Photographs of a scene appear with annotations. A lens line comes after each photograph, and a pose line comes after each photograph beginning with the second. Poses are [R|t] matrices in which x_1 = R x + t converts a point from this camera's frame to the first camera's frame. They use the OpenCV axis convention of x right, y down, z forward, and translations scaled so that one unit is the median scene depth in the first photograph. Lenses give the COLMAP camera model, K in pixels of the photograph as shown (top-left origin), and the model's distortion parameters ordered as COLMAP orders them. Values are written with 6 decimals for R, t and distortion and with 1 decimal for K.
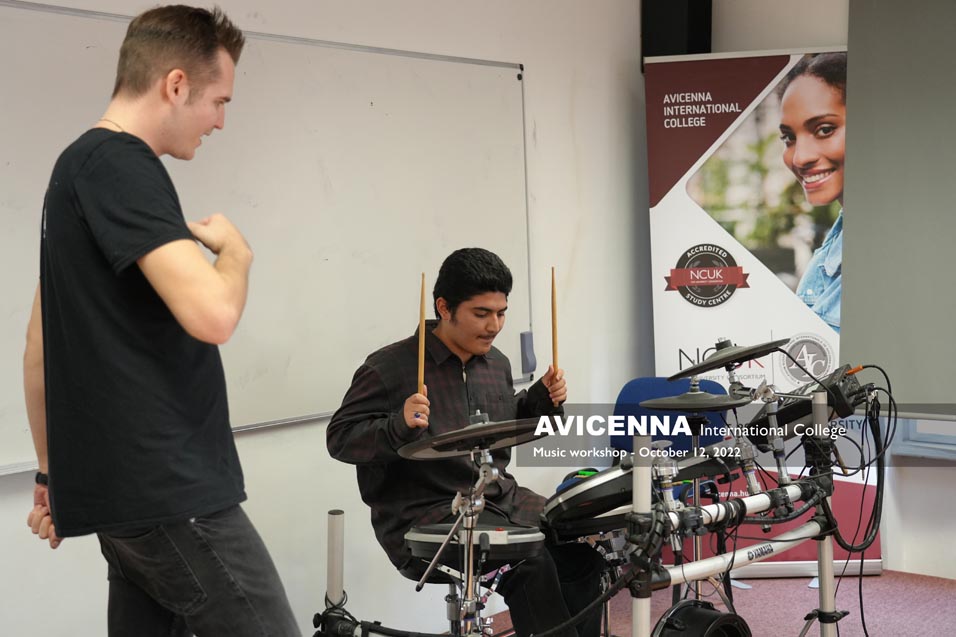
lens RADIAL K [[1274.2, 0, 479.5], [0, 1274.2, 327.0], [0, 0, 1]] dist [0.071327, 0.000000]
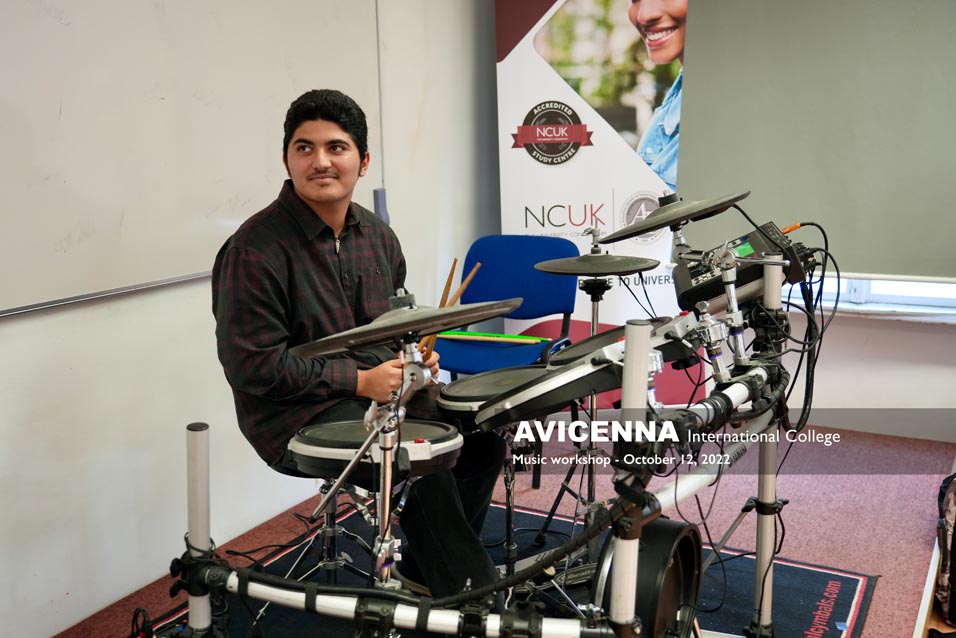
lens RADIAL K [[955.1, 0, 443.8], [0, 955.1, 316.9], [0, 0, 1]] dist [0.052505, 0.000000]
pose [[0.984910, -0.019170, 0.172000, -0.039046], [-0.003206, 0.991654, 0.128886, 0.006387], [-0.173035, -0.127493, 0.976629, 0.260847]]
